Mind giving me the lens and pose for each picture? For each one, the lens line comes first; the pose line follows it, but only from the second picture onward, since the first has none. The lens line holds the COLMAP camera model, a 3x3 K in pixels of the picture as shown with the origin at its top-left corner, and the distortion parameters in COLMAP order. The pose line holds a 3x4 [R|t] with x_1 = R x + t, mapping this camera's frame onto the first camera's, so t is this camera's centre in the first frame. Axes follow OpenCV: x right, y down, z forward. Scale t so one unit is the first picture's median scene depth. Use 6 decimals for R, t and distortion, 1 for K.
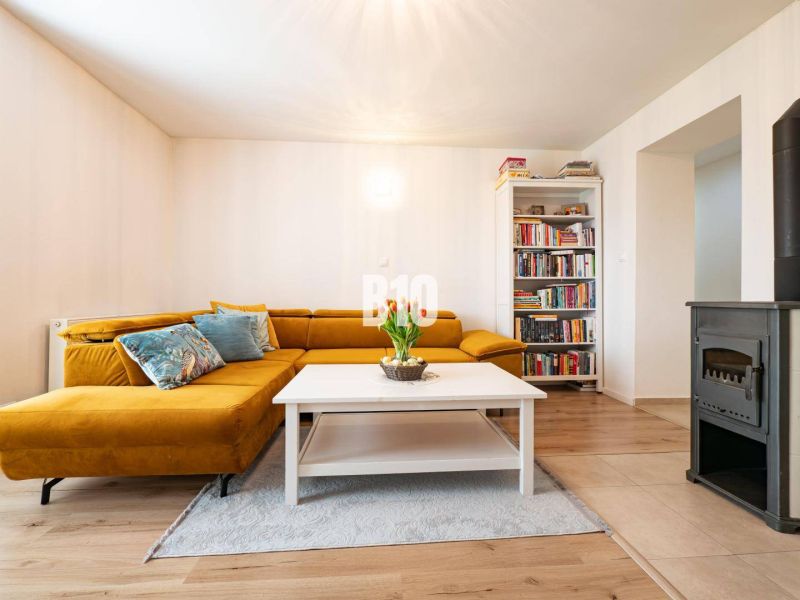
lens RADIAL K [[349.1, 0, 400.0], [0, 349.1, 300.0], [0, 0, 1]] dist [-0.000888, -0.000025]
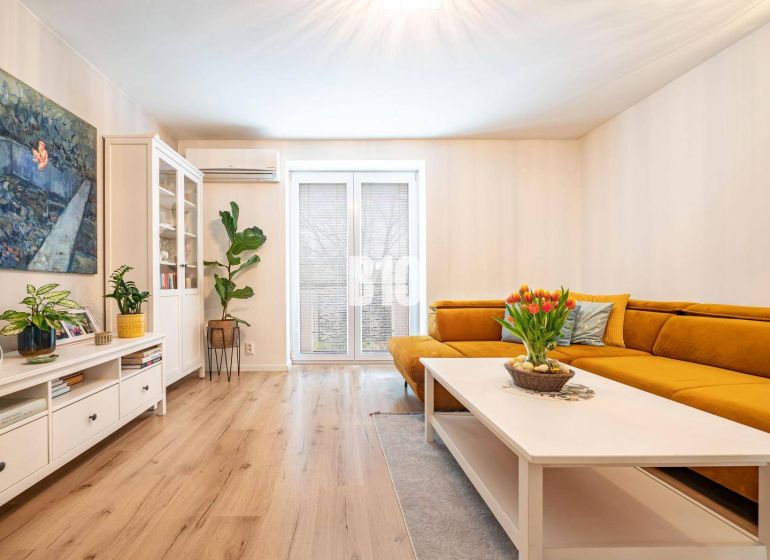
lens RADIAL K [[339.0, 0, 340.4], [0, 339.0, 292.2], [0, 0, 1]] dist [-0.000490, -0.004944]
pose [[-0.077653, 0.013464, -0.996890, 0.470293], [-0.003488, 0.999899, 0.013776, 0.000166], [0.996974, 0.004546, -0.077598, 0.352037]]
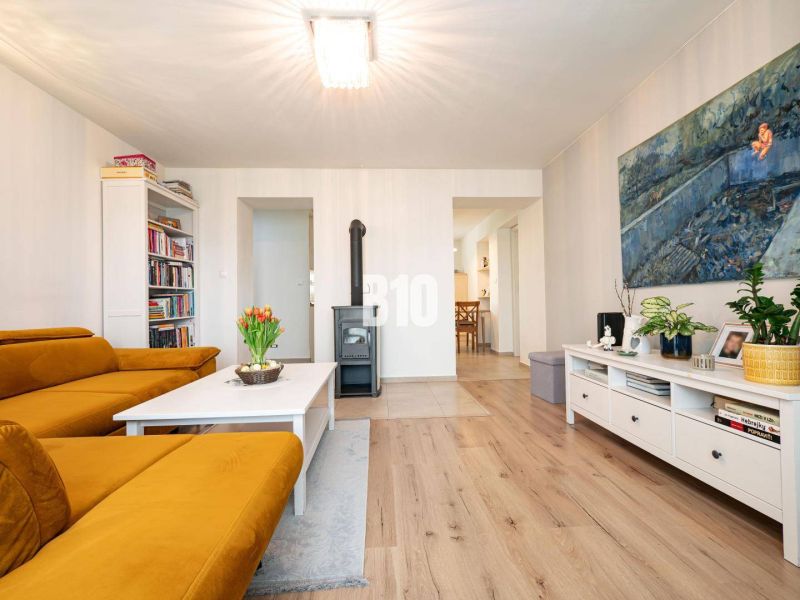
lens RADIAL K [[362.8, 0, 400.0], [0, 362.8, 300.0], [0, 0, 1]] dist [-0.001048, -0.000295]
pose [[0.016175, 0.005755, 0.999853, -0.612316], [0.023472, 0.999706, -0.006134, -0.004866], [-0.999594, 0.023568, 0.016036, 0.313027]]
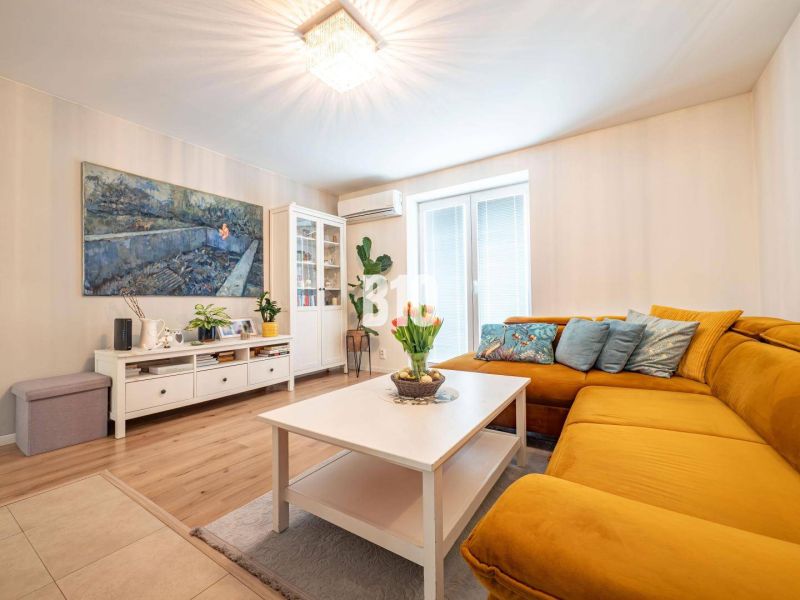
lens RADIAL K [[335.8, 0, 400.0], [0, 335.8, 300.0], [0, 0, 1]] dist [-0.000875, 0.000083]
pose [[-0.608511, -0.003377, -0.793538, 0.415800], [0.006545, 0.999936, -0.009274, -0.002515], [0.793518, -0.010837, -0.608450, 0.848065]]
